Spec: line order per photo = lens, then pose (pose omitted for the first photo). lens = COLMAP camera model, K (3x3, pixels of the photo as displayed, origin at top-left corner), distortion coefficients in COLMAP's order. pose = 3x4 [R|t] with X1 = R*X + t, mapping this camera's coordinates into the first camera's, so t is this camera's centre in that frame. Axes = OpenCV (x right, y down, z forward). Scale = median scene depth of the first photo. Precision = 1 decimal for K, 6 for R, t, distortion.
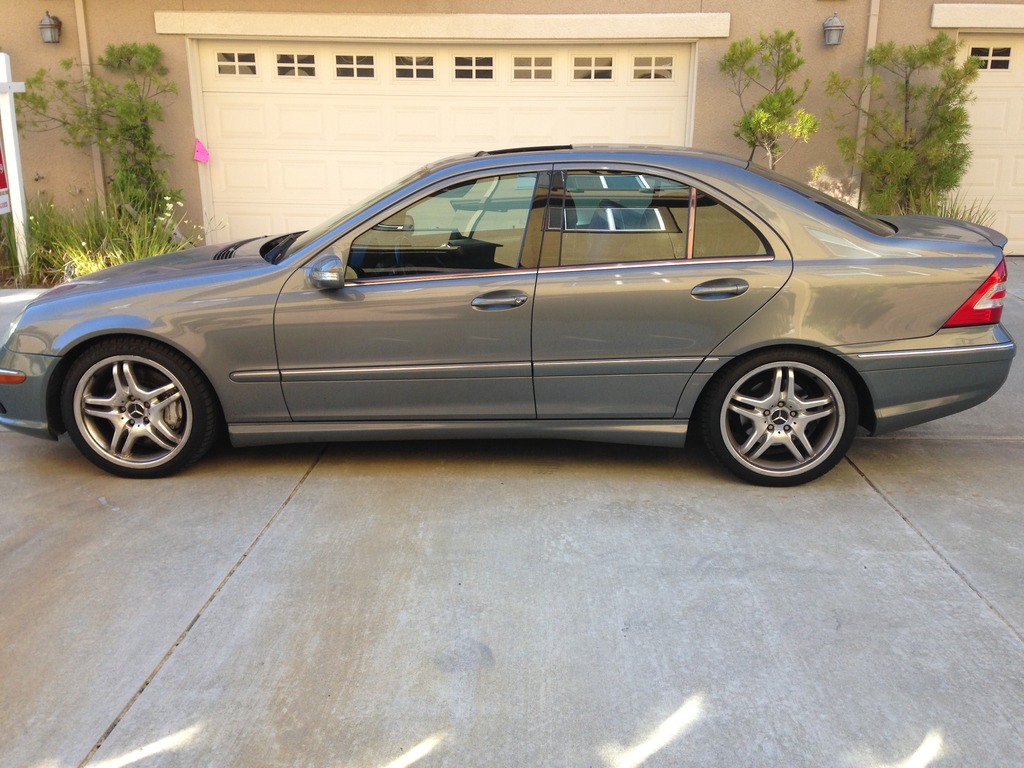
lens RADIAL K [[917.9, 0, 508.6], [0, 917.9, 384.3], [0, 0, 1]] dist [0.160925, -0.228129]
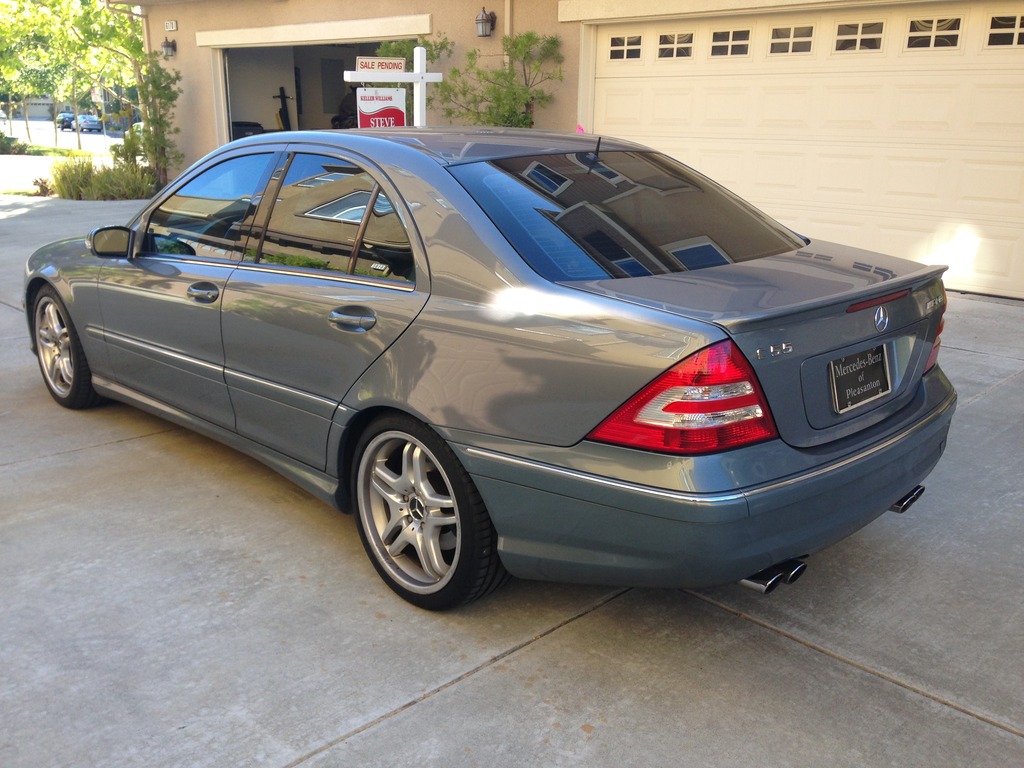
lens RADIAL K [[917.9, 0, 508.6], [0, 917.9, 384.3], [0, 0, 1]] dist [0.160925, -0.228129]
pose [[0.732976, 0.199165, -0.650445, 0.789731], [-0.192572, 0.977817, 0.082400, -0.132267], [0.652428, 0.064860, 0.755071, 0.497515]]
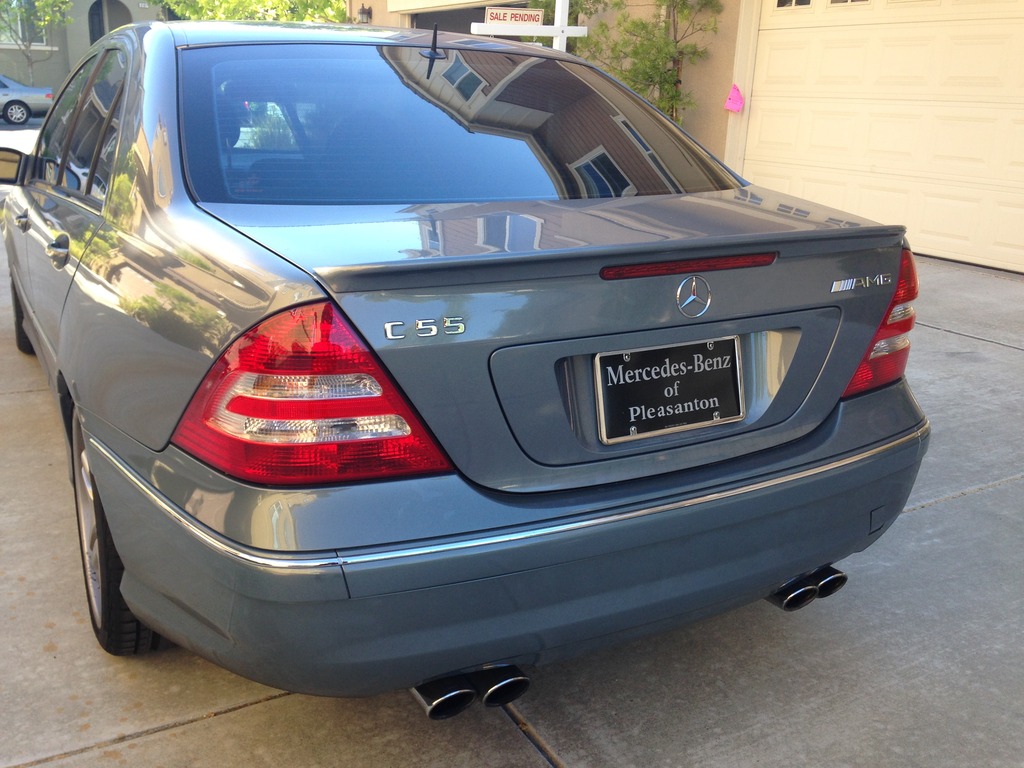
lens RADIAL K [[917.9, 0, 508.6], [0, 917.9, 384.3], [0, 0, 1]] dist [0.160925, -0.228129]
pose [[0.529817, 0.268589, -0.804458, 0.827035], [-0.253653, 0.955295, 0.151894, -0.175519], [0.809292, 0.123578, 0.574260, 0.864101]]
